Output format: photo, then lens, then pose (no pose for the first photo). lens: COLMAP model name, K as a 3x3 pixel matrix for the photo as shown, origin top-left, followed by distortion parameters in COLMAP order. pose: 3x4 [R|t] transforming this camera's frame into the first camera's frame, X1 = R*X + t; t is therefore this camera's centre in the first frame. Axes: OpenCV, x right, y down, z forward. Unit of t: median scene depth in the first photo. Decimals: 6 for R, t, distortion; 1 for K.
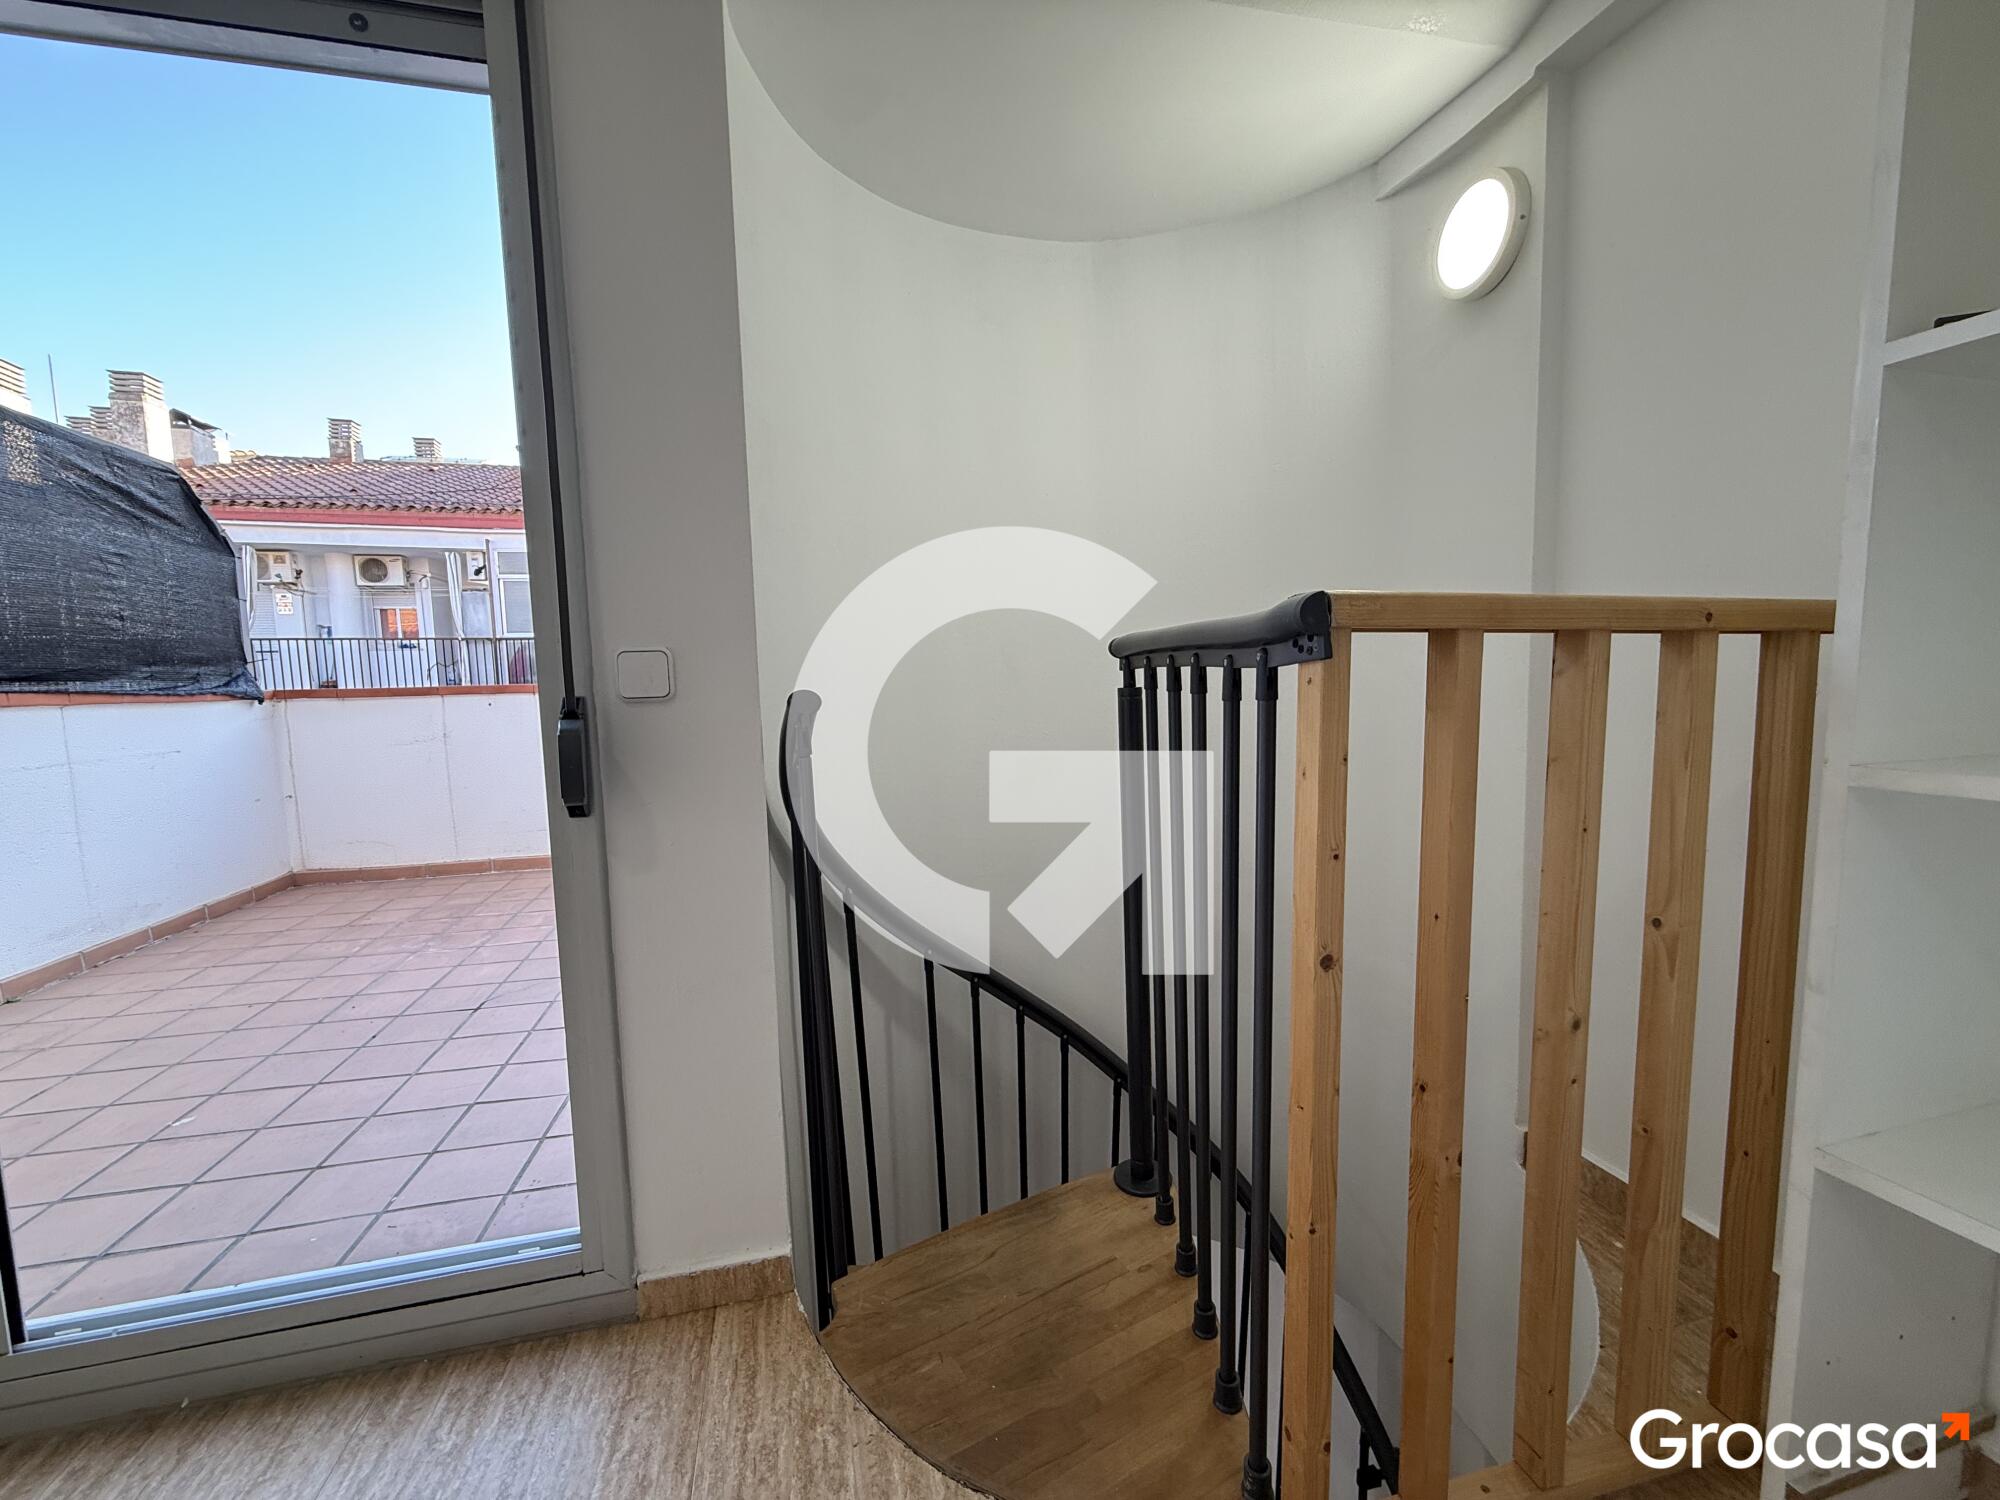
lens RADIAL K [[793.9, 0, 1000.9], [0, 793.9, 754.2], [0, 0, 1]] dist [0.000481, -0.000275]
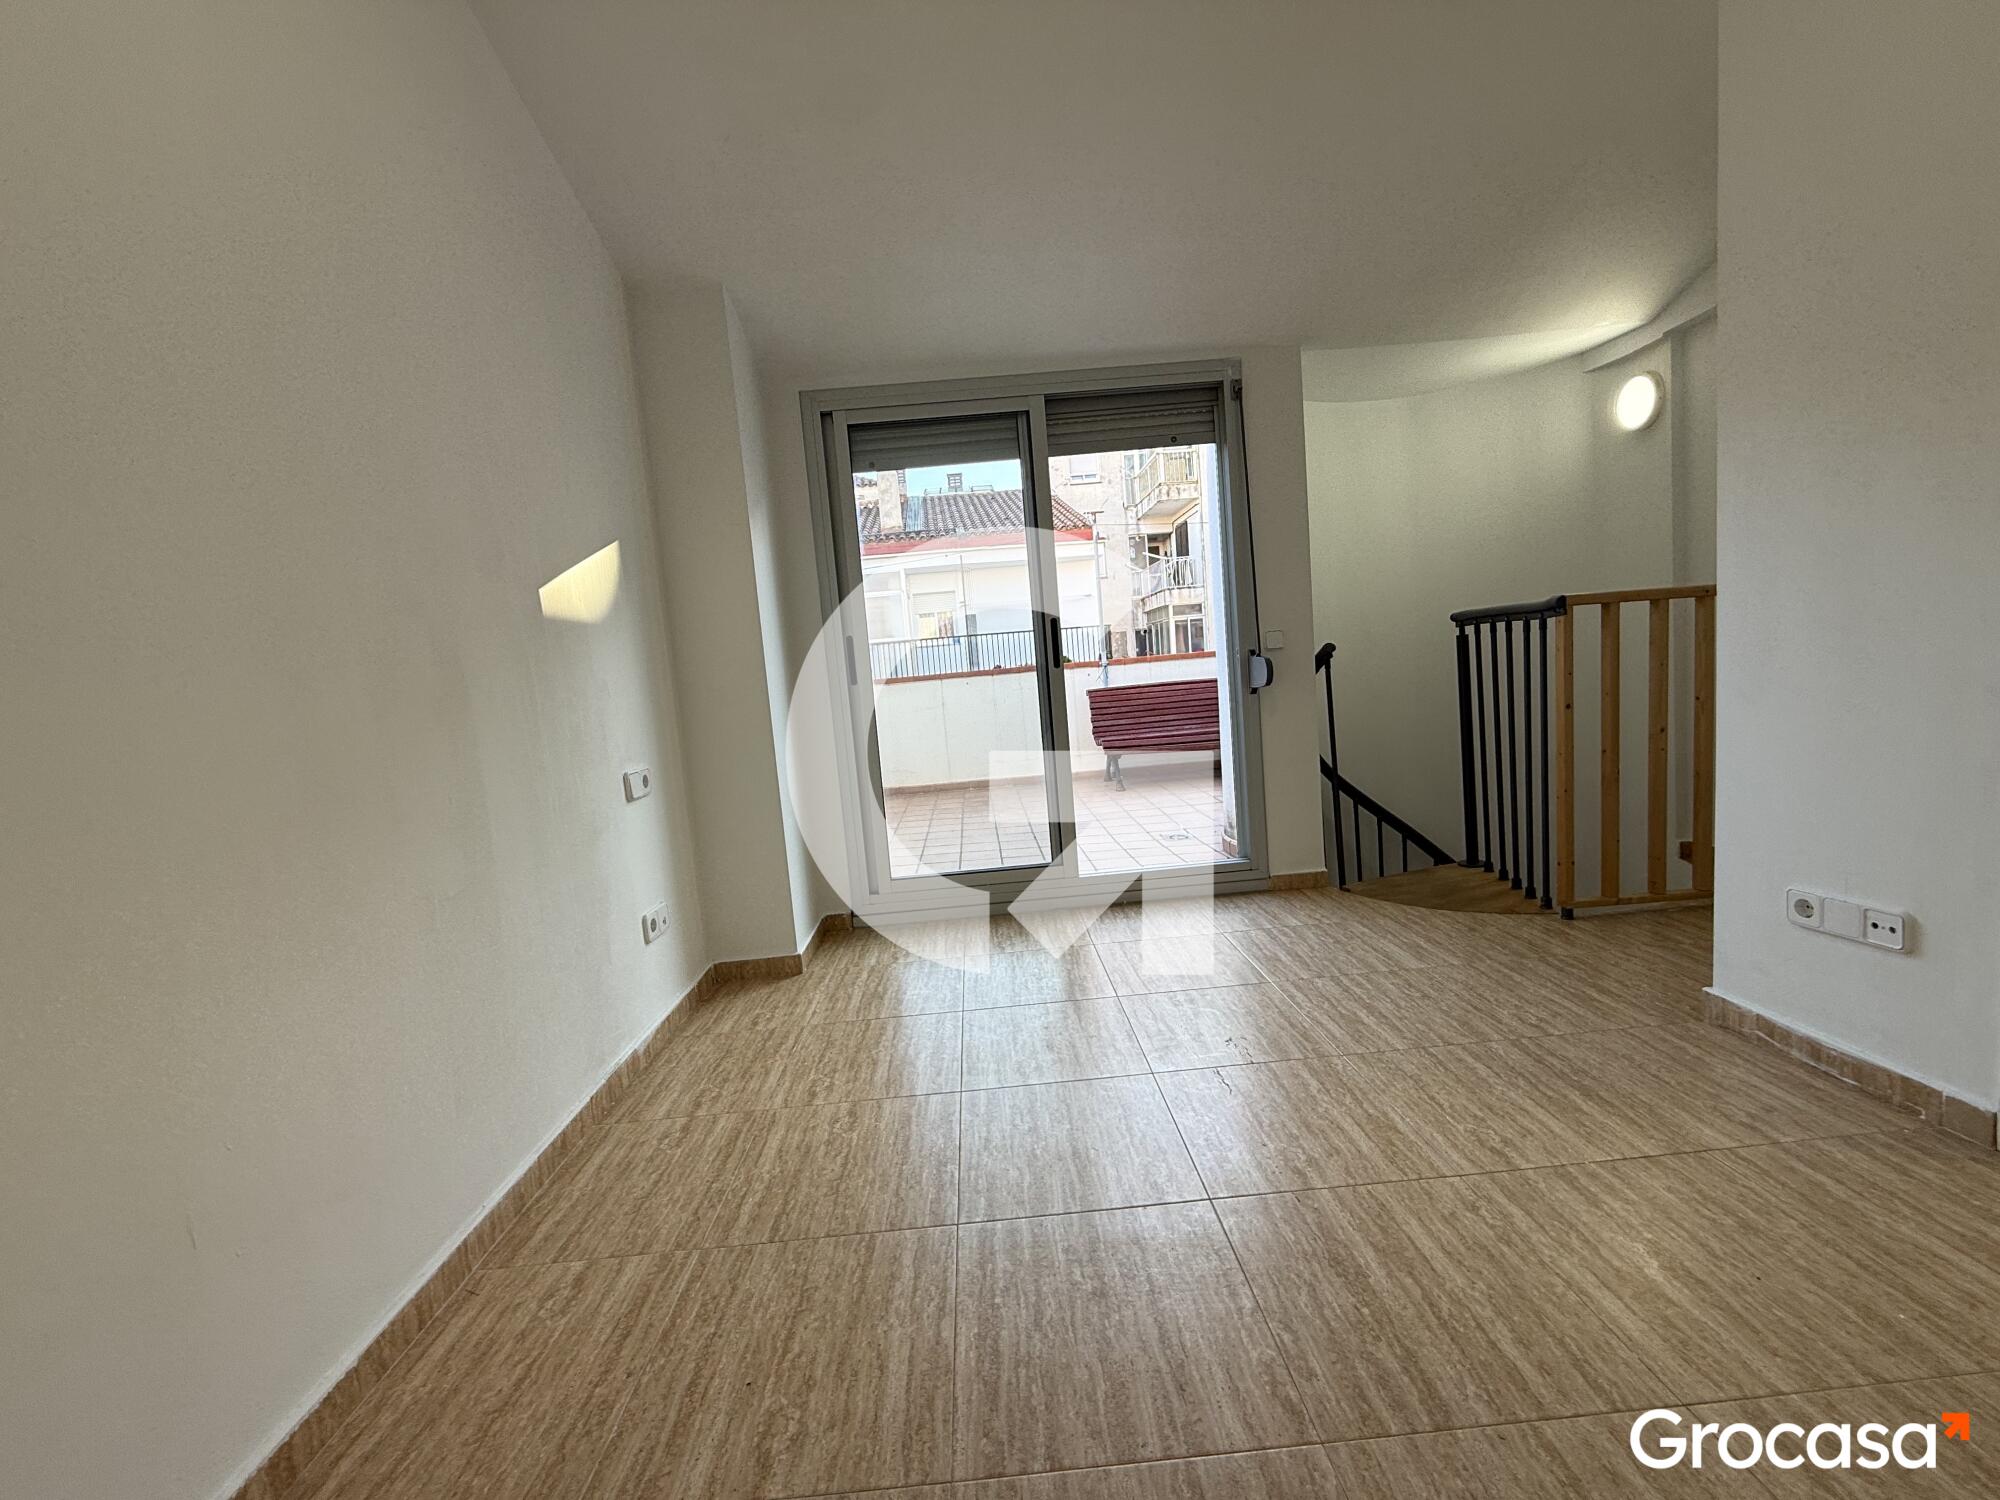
lens RADIAL K [[793.9, 0, 997.1], [0, 793.9, 753.5], [0, 0, 1]] dist [0.000481, -0.000275]
pose [[0.974861, -0.036436, -0.219814, -0.824372], [0.038828, 0.999224, 0.006569, 0.238530], [0.219405, -0.014939, 0.975520, -1.908757]]
